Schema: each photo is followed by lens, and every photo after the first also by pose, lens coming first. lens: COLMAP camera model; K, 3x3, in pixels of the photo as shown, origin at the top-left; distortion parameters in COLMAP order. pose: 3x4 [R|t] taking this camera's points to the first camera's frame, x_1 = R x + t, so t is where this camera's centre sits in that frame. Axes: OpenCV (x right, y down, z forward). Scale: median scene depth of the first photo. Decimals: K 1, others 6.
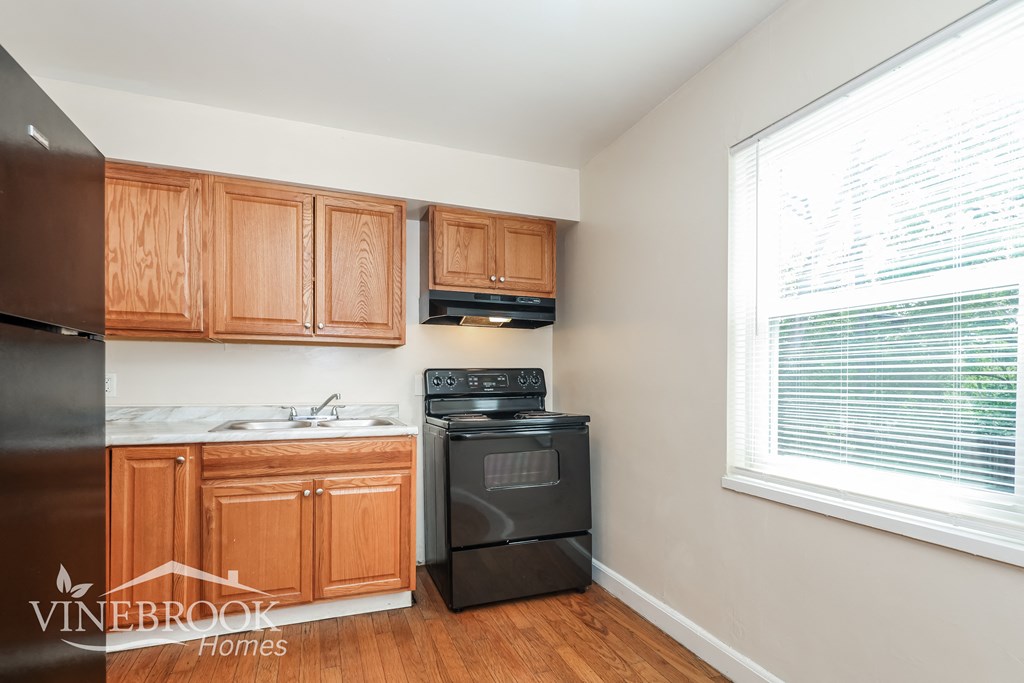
lens RADIAL K [[496.2, 0, 512.2], [0, 496.2, 381.8], [0, 0, 1]] dist [0.000398, -0.000132]
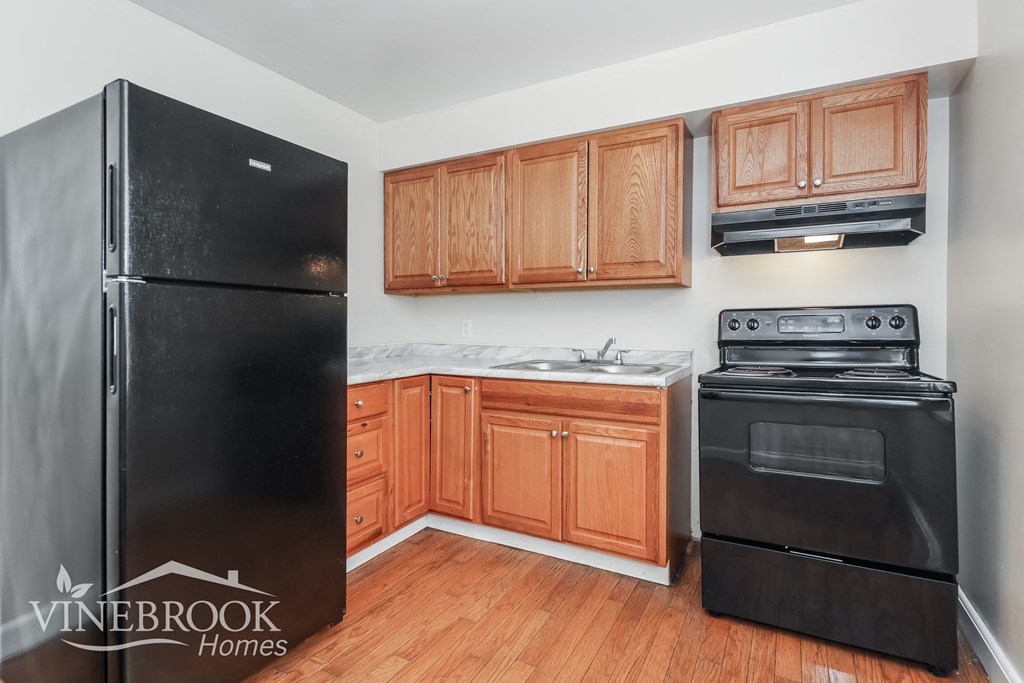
lens RADIAL K [[501.5, 0, 514.5], [0, 501.5, 325.7], [0, 0, 1]] dist [0.001327, -0.000541]
pose [[0.651798, -0.002594, -0.758388, 0.300122], [0.000622, 0.999996, -0.002886, 0.003102], [0.758393, 0.001409, 0.651797, 0.241488]]
